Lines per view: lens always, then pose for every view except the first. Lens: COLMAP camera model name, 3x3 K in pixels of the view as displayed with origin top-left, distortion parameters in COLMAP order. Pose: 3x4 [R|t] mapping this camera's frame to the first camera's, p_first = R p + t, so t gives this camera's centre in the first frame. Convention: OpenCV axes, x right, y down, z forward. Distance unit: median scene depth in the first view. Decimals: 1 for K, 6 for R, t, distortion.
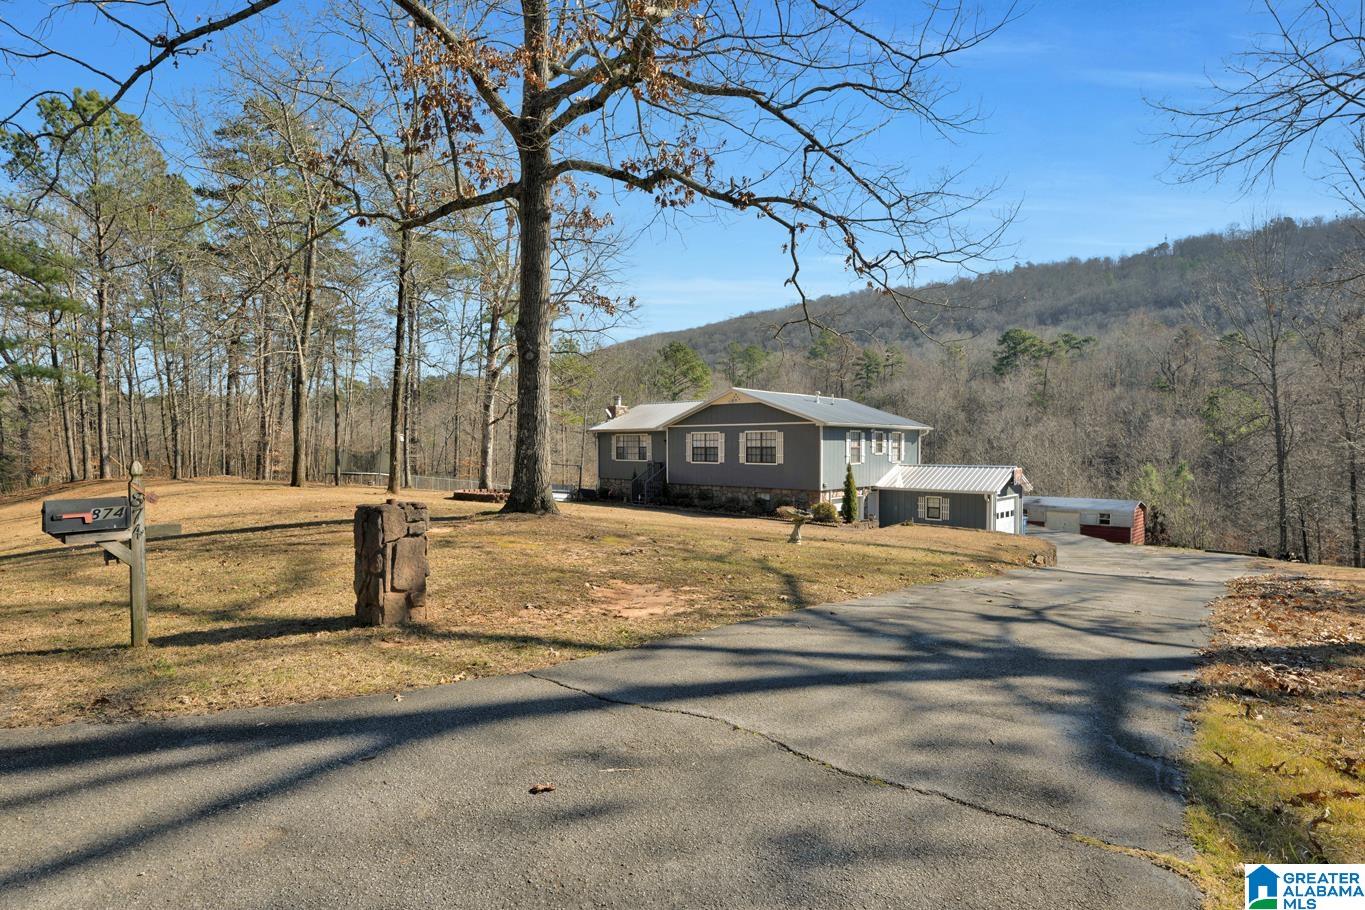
lens RADIAL K [[694.2, 0, 681.2], [0, 694.2, 450.1], [0, 0, 1]] dist [0.001418, 0.000389]
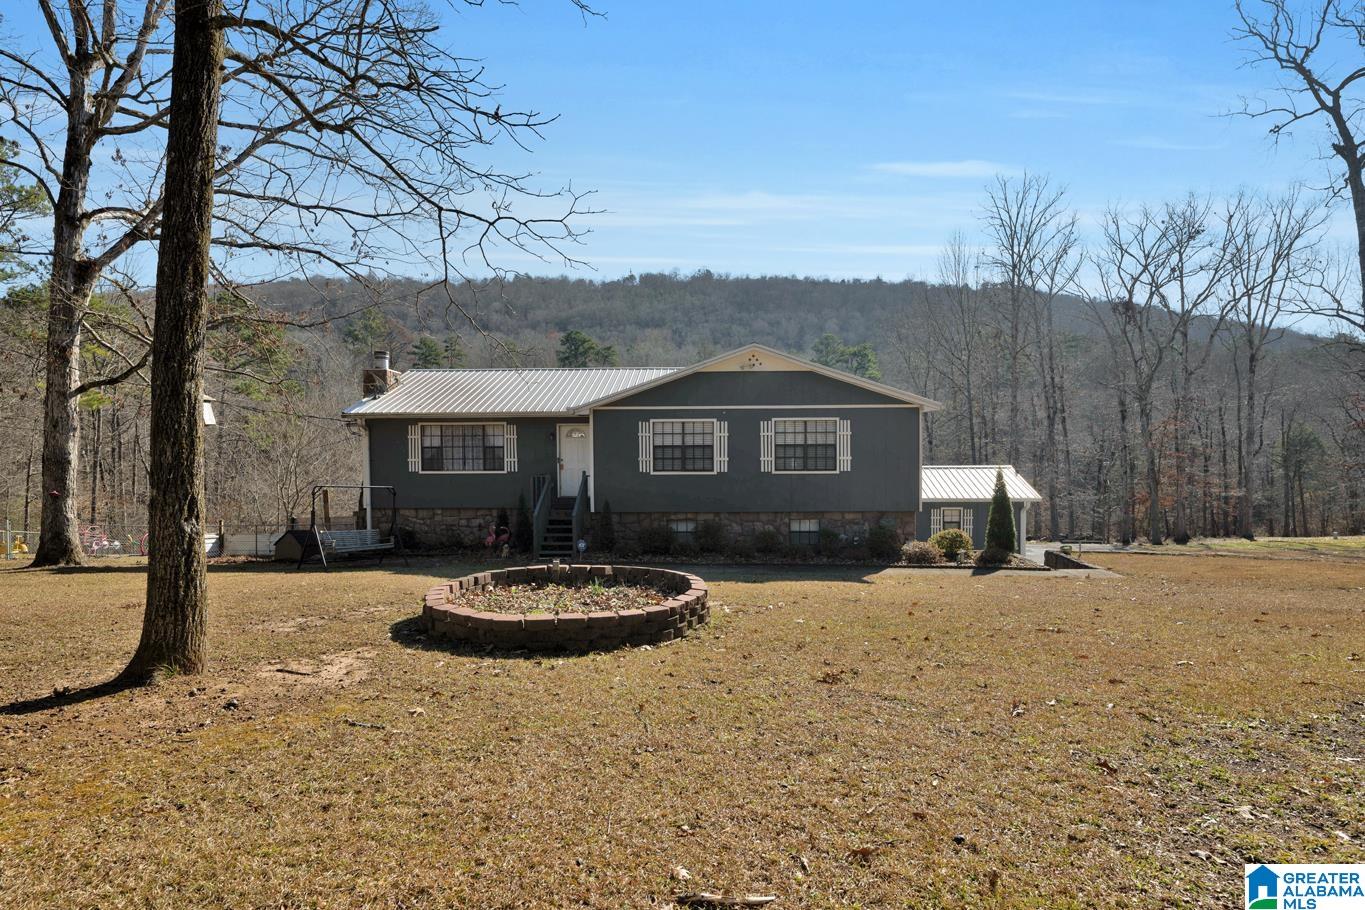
lens RADIAL K [[694.2, 0, 684.0], [0, 694.2, 454.7], [0, 0, 1]] dist [0.001418, 0.000389]
pose [[0.754082, -0.013662, 0.656638, -0.300355], [0.009585, 0.999906, 0.009796, -0.002157], [-0.656710, -0.001094, 0.754143, 0.501566]]
